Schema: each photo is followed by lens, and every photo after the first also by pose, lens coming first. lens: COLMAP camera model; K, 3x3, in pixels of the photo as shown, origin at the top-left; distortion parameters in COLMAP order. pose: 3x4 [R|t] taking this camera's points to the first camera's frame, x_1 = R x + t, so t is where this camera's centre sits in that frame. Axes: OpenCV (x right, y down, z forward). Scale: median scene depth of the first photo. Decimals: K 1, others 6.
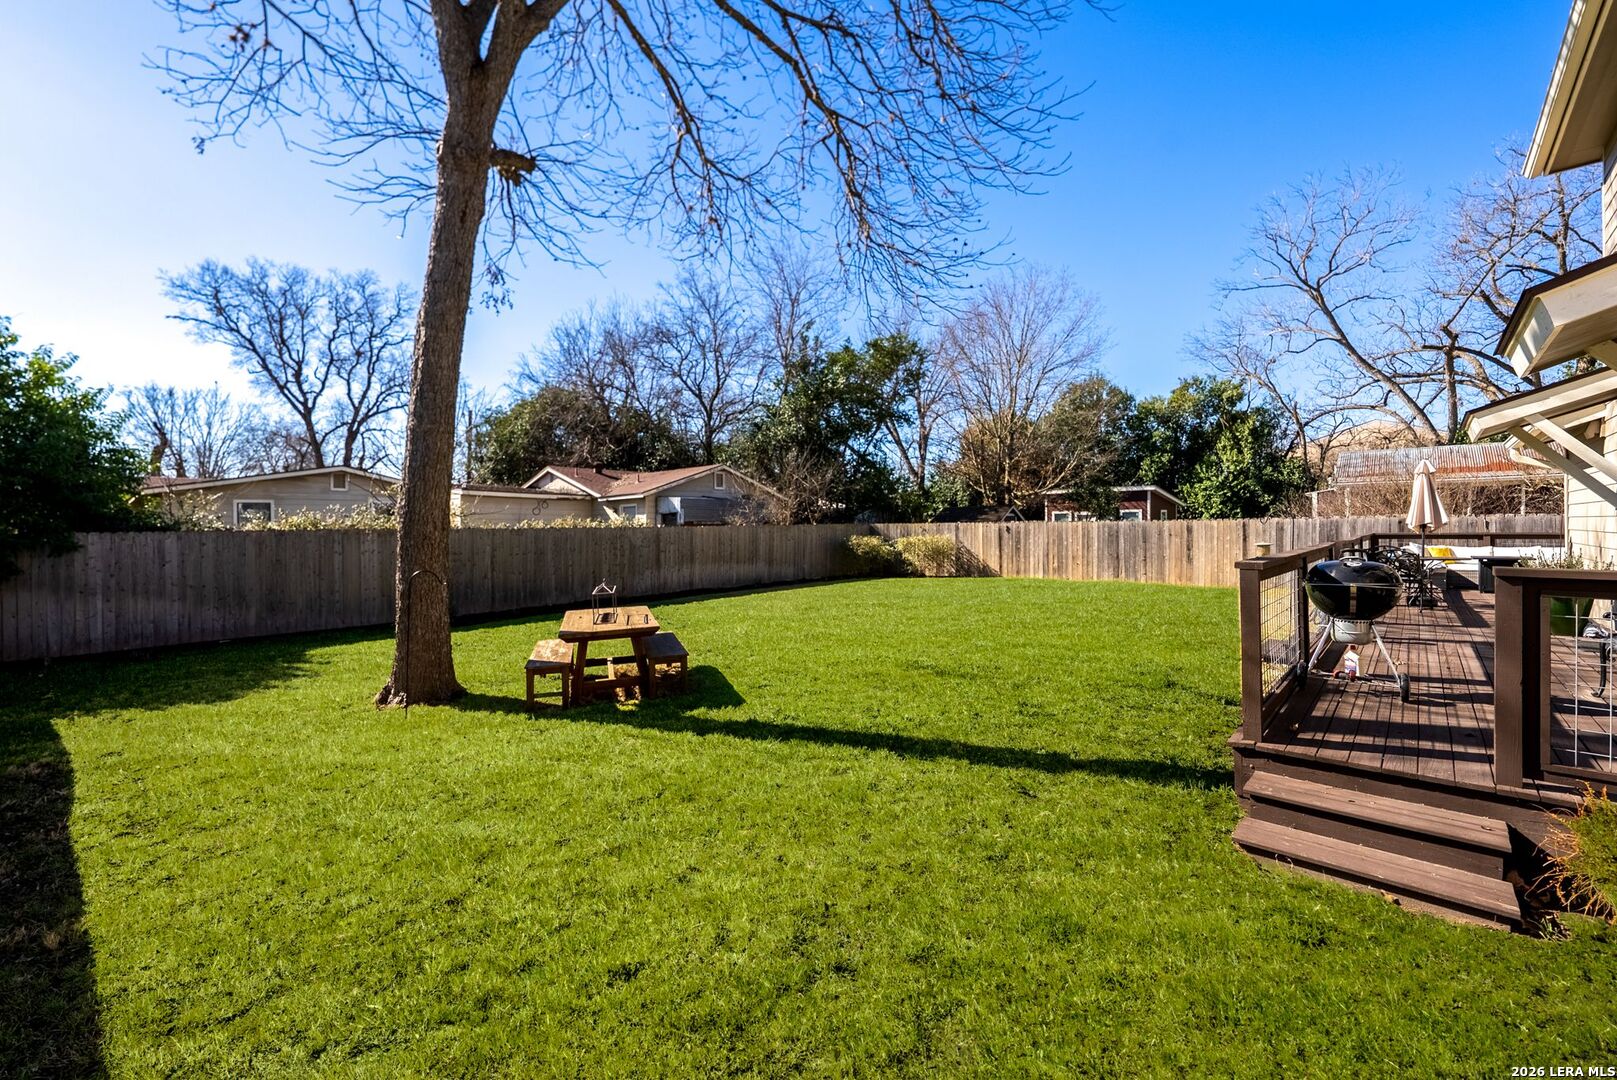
lens RADIAL K [[676.4, 0, 813.2], [0, 676.4, 537.4], [0, 0, 1]] dist [0.000227, -0.000735]
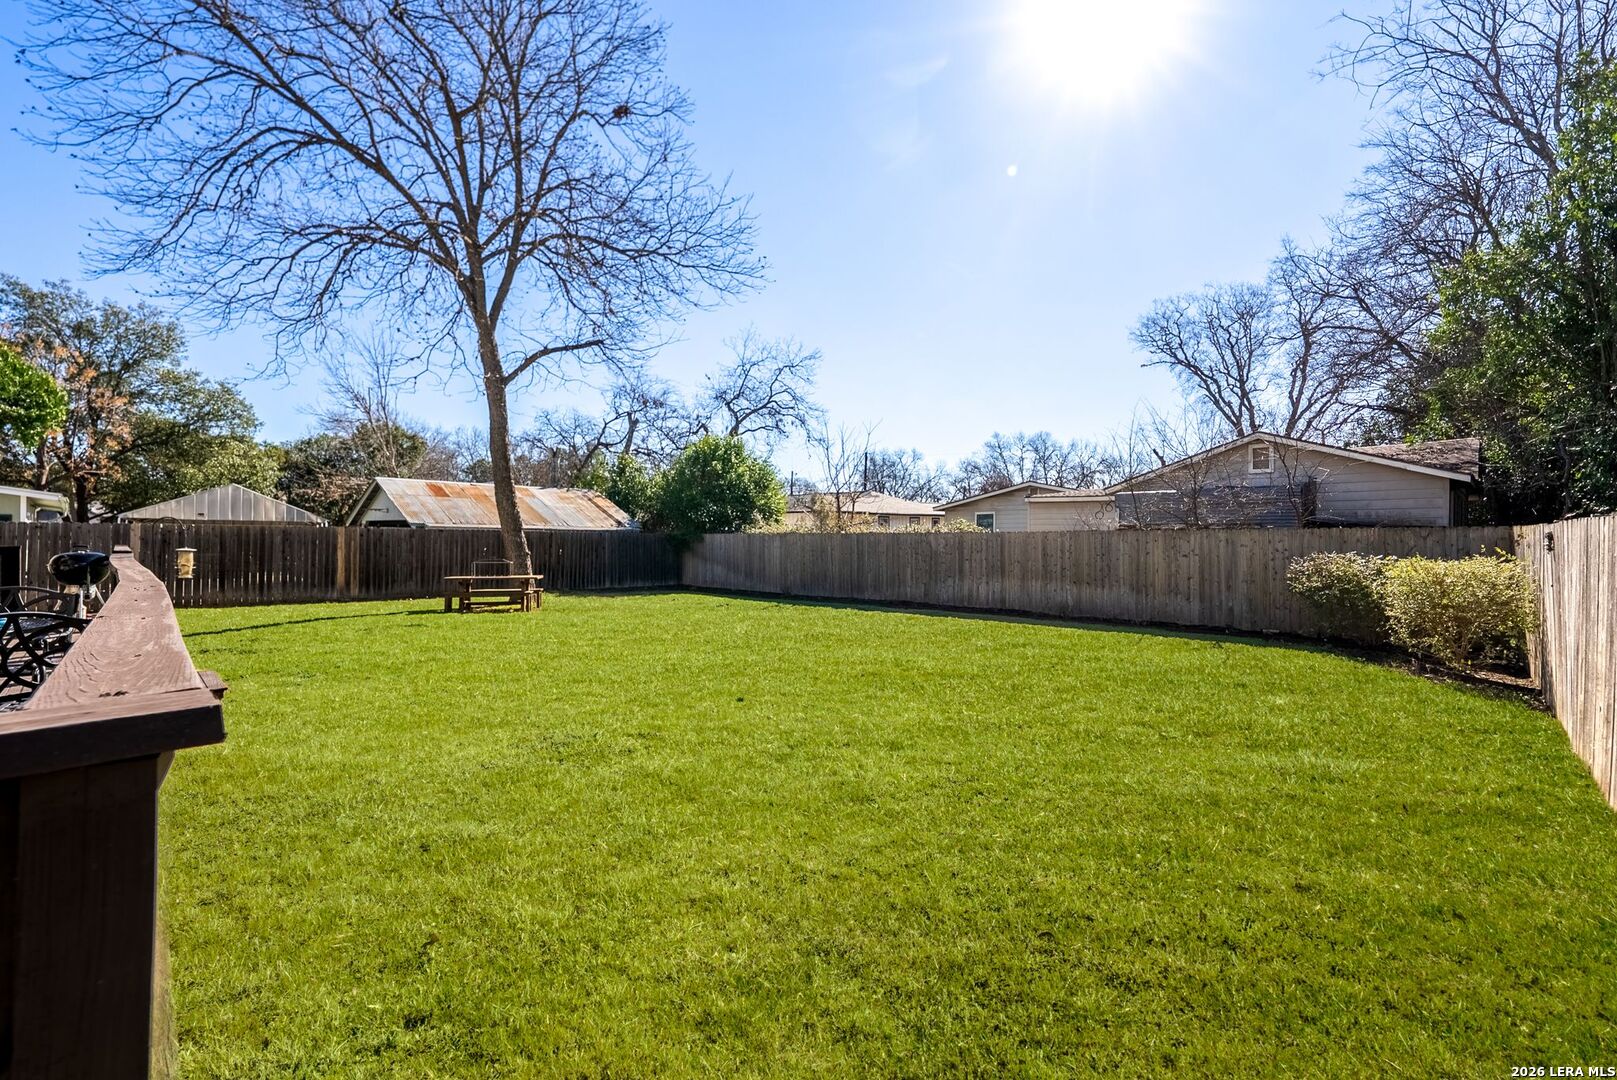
lens RADIAL K [[676.4, 0, 796.7], [0, 676.4, 530.7], [0, 0, 1]] dist [0.000227, -0.000735]
pose [[-0.080644, -0.000156, -0.996743, 0.414492], [-0.017519, 0.999846, 0.001261, -0.009143], [0.996589, 0.017564, -0.080635, 0.504182]]
